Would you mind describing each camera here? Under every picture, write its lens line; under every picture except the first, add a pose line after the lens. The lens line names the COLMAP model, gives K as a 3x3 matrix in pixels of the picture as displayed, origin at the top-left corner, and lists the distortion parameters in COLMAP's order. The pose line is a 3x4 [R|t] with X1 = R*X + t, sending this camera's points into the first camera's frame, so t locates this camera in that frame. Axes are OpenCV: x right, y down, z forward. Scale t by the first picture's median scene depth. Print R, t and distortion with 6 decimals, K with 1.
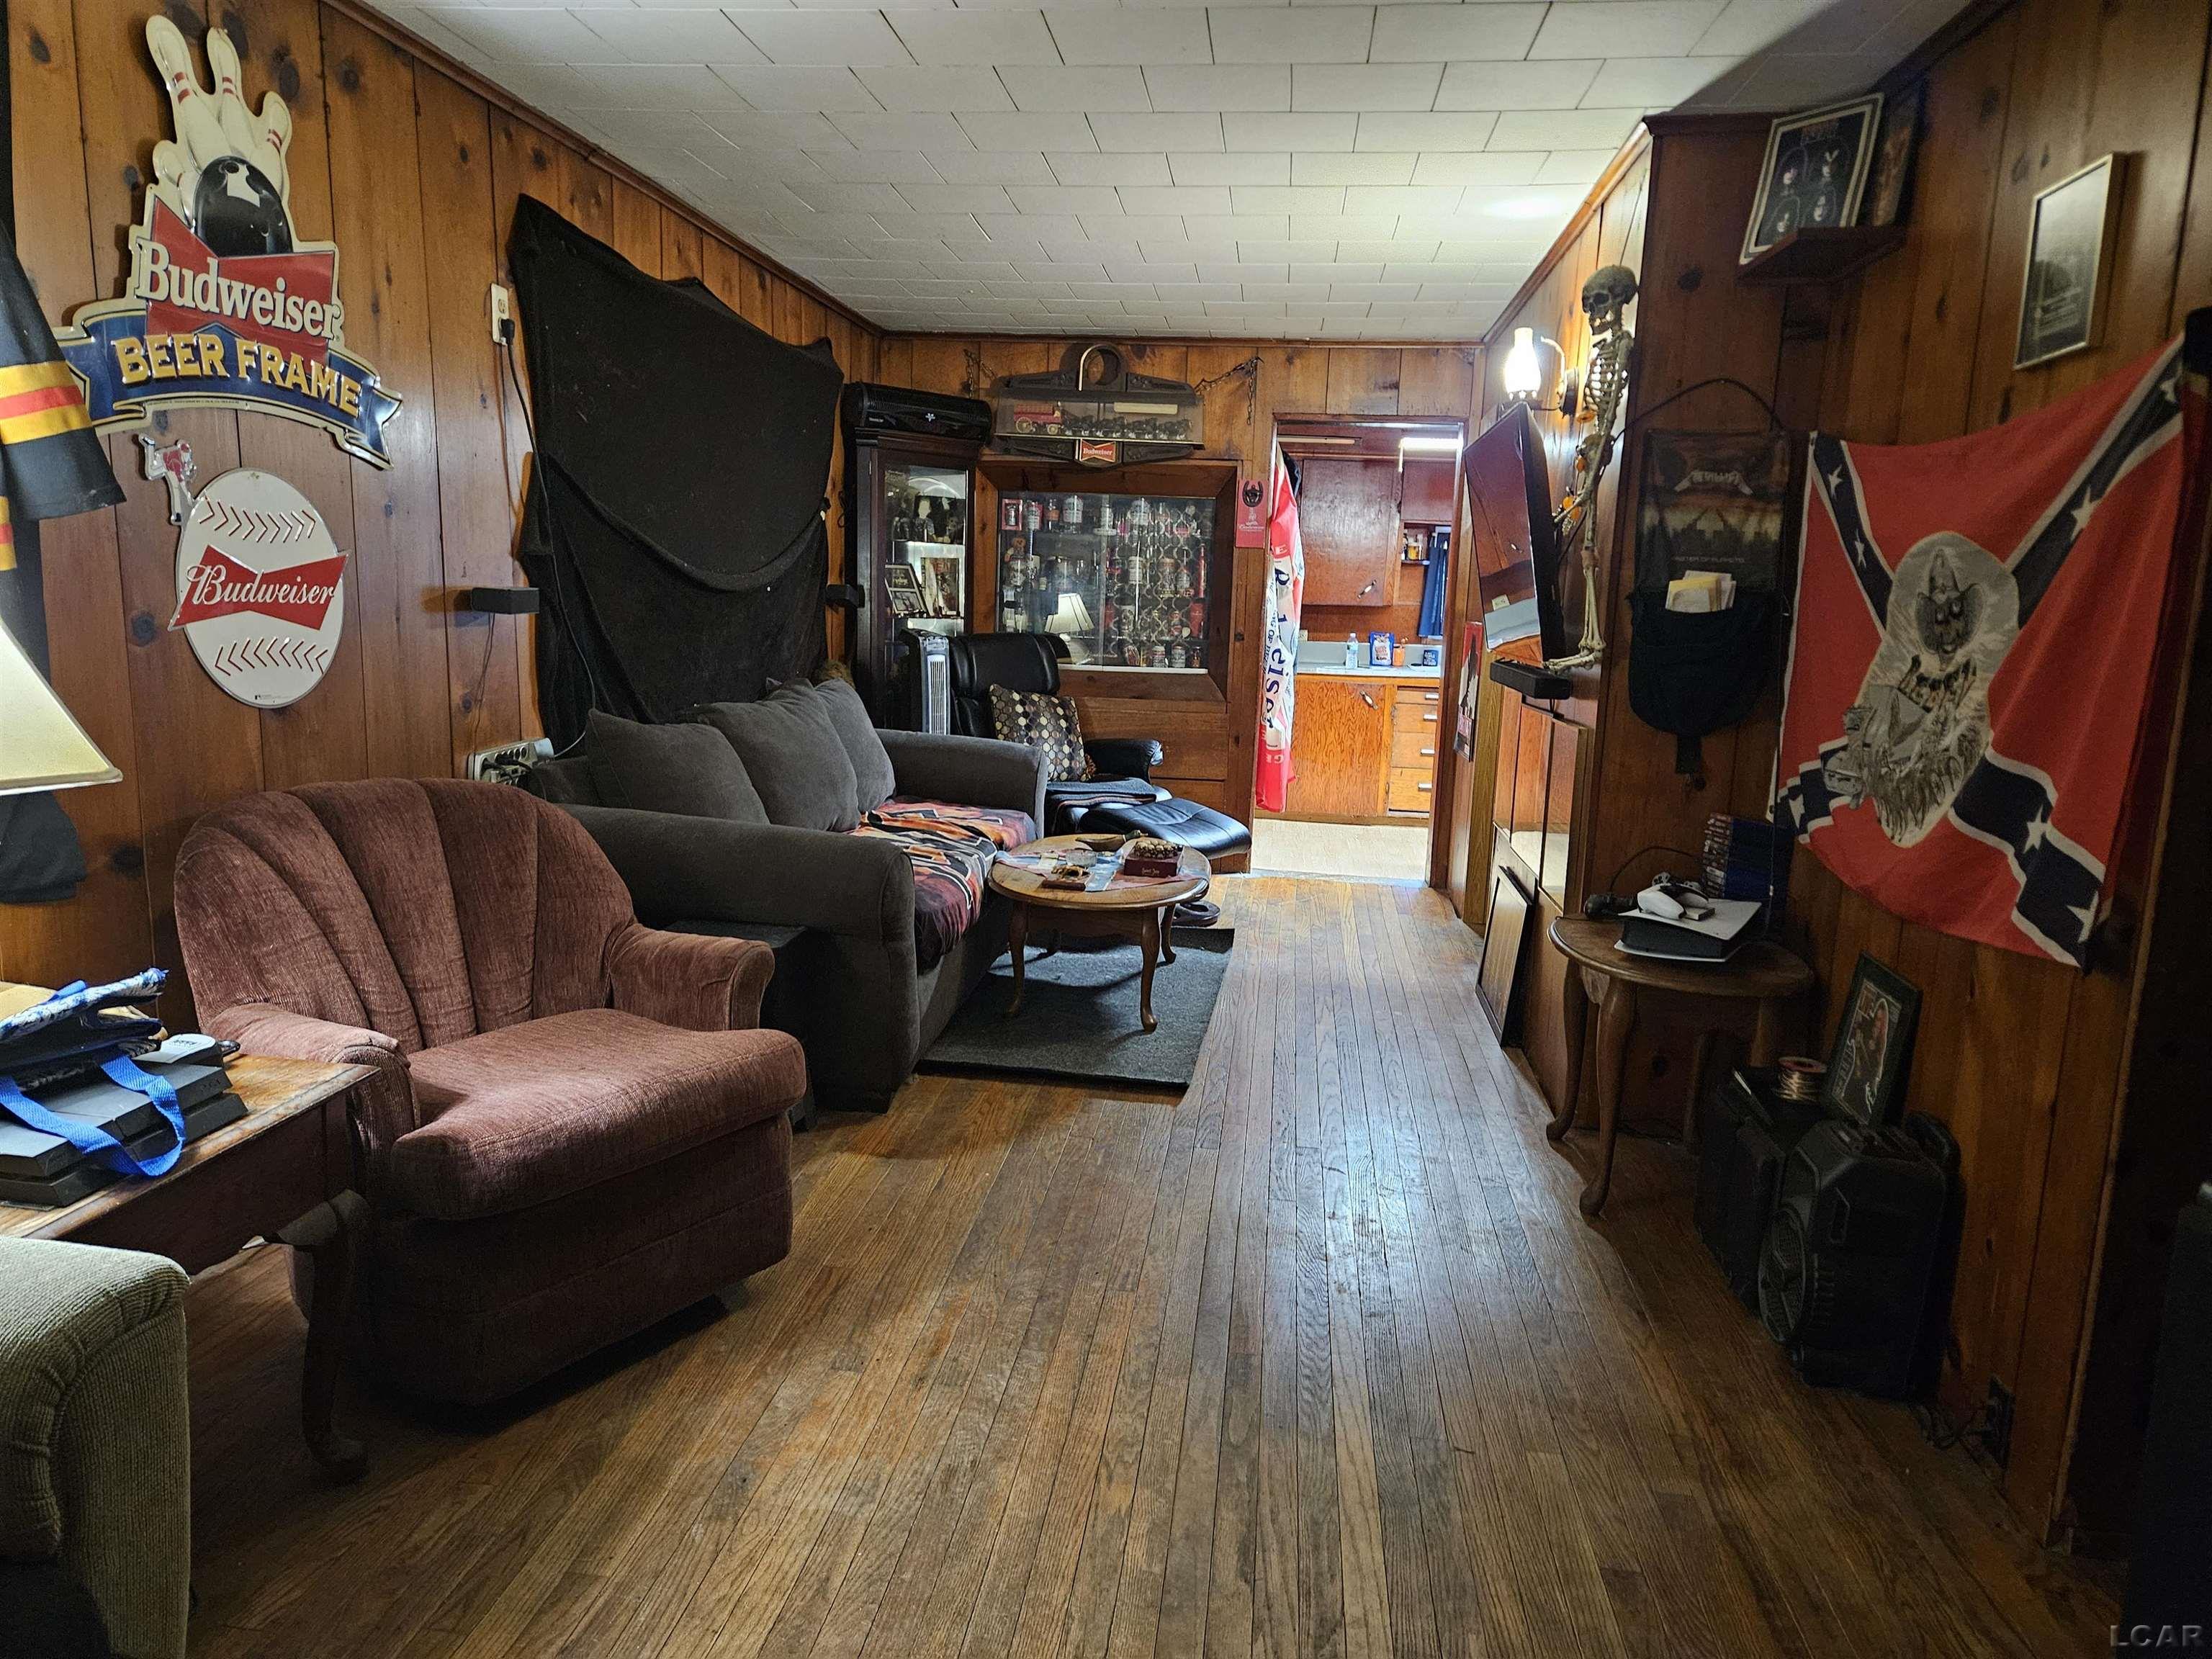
lens RADIAL K [[1443.8, 0, 1106.0], [0, 1443.8, 829.5], [0, 0, 1]] dist [-0.000347, -0.002079]
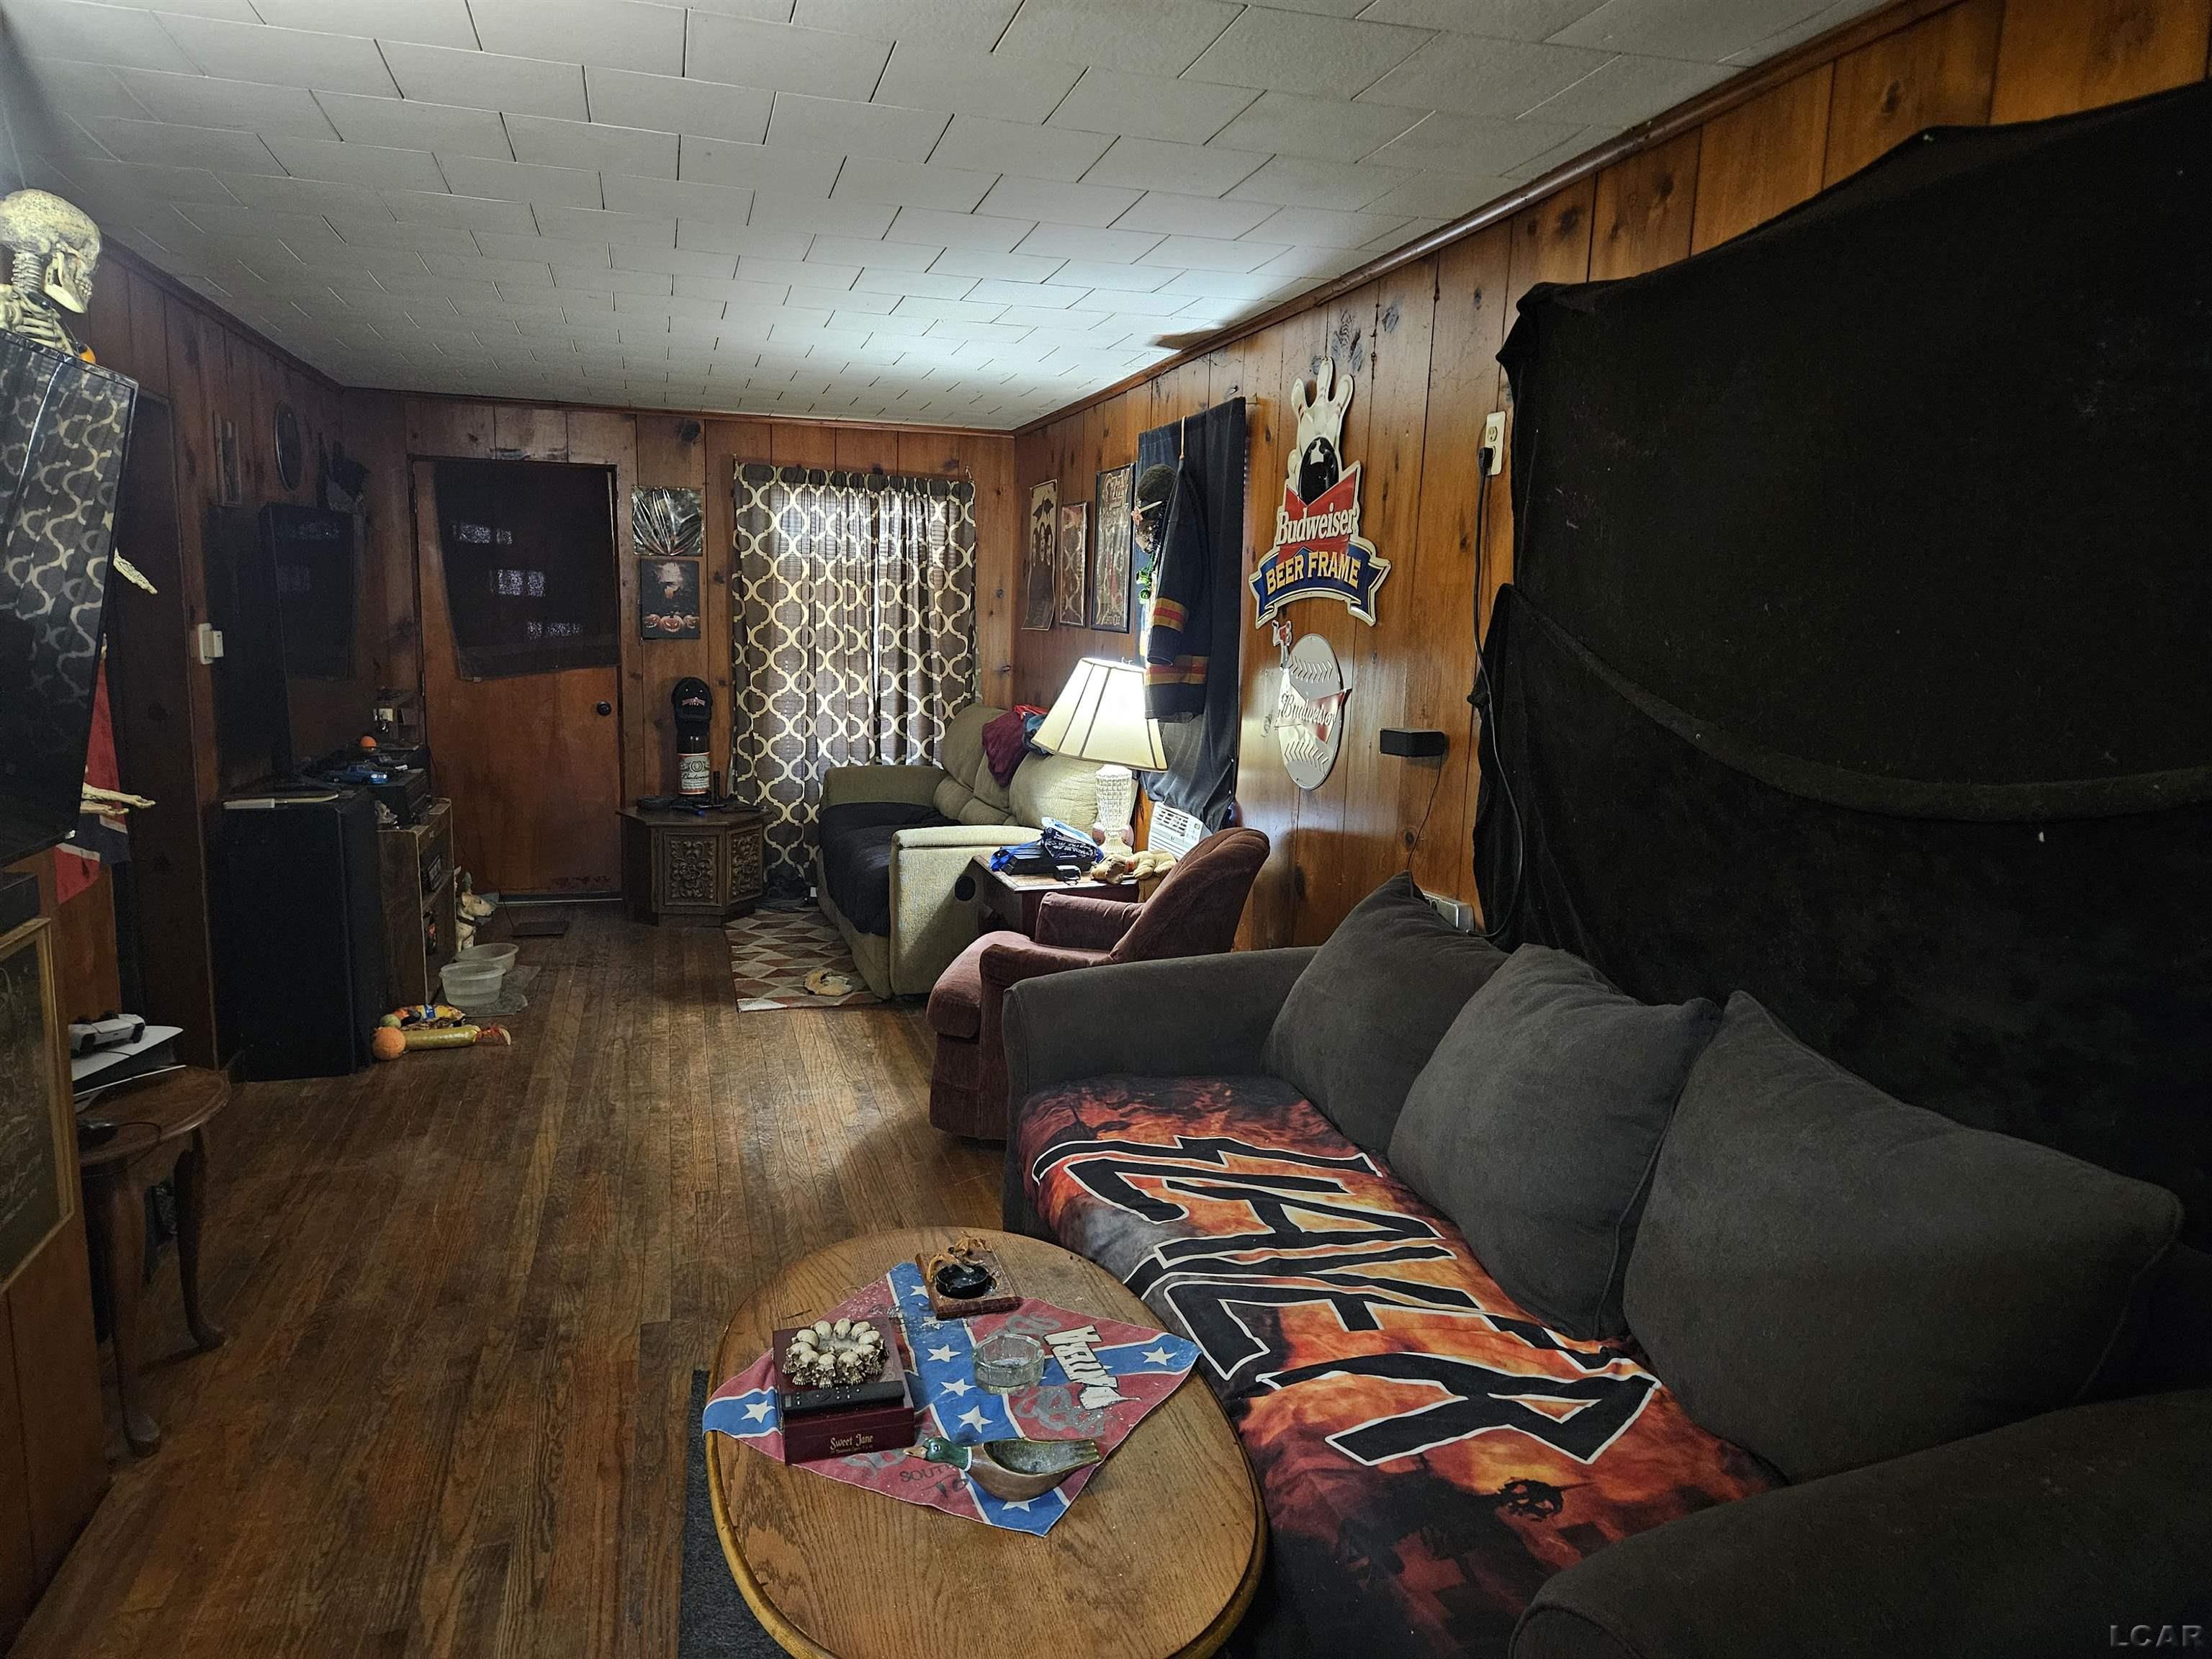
lens RADIAL K [[1443.8, 0, 1106.0], [0, 1443.8, 829.5], [0, 0, 1]] dist [-0.000347, -0.002079]
pose [[-0.919574, -0.004033, -0.392895, 0.212761], [-0.127331, 0.949043, 0.288278, -0.486122], [0.371712, 0.315121, -0.873229, 2.410010]]
